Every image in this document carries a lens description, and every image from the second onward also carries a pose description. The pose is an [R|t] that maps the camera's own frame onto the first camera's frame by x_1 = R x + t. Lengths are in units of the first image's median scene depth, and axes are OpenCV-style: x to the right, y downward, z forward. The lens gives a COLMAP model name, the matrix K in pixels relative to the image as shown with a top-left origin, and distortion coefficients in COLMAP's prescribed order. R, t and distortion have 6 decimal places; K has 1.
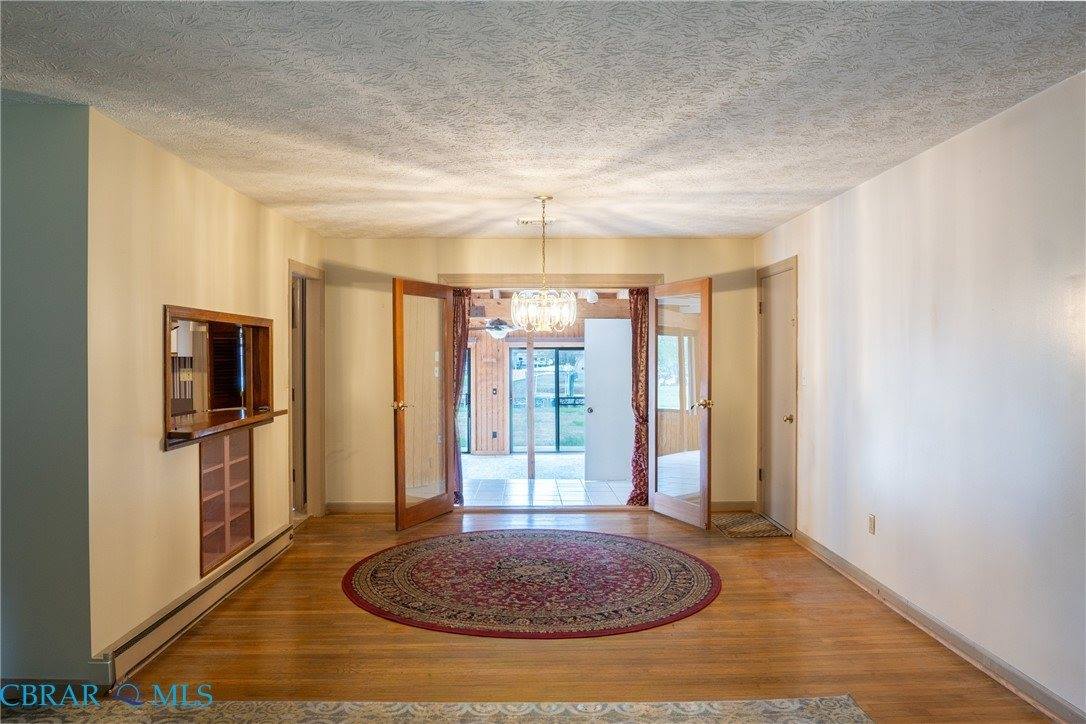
lens RADIAL K [[777.5, 0, 542.4], [0, 777.5, 364.6], [0, 0, 1]] dist [-0.069618, 0.035260]
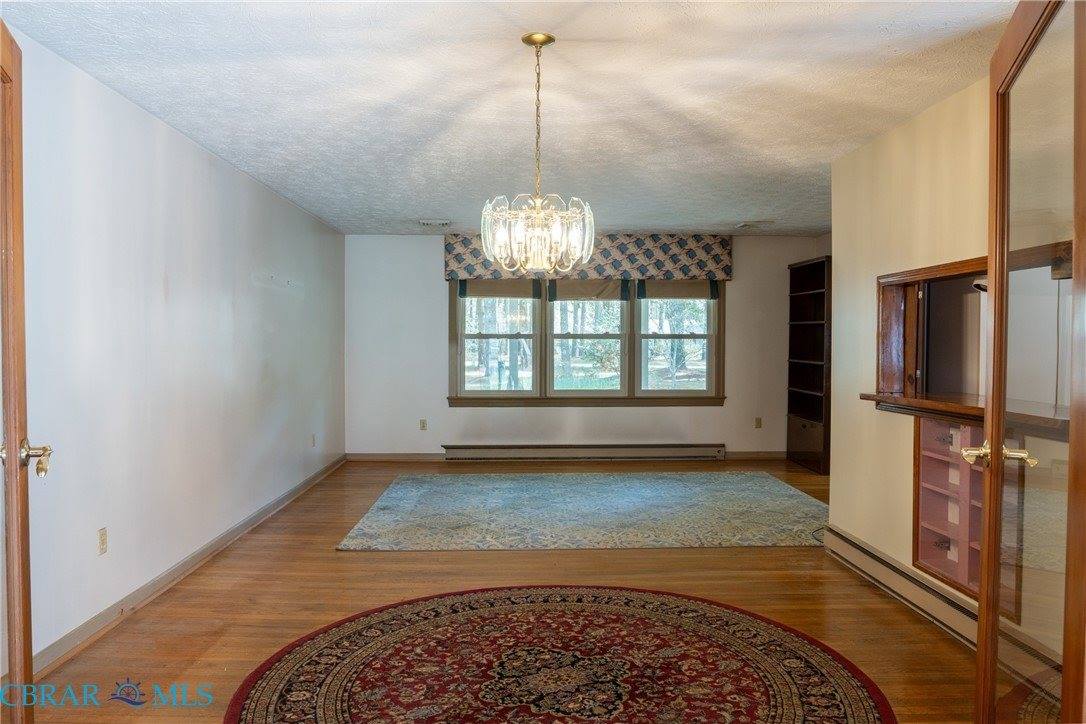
lens RADIAL K [[777.5, 0, 542.9], [0, 777.5, 358.3], [0, 0, 1]] dist [-0.069618, 0.035260]
pose [[-0.999882, -0.000386, -0.015359, 0.007551], [-0.000808, 0.999622, 0.027495, 0.006577], [0.015342, 0.027504, -0.999504, 1.687786]]
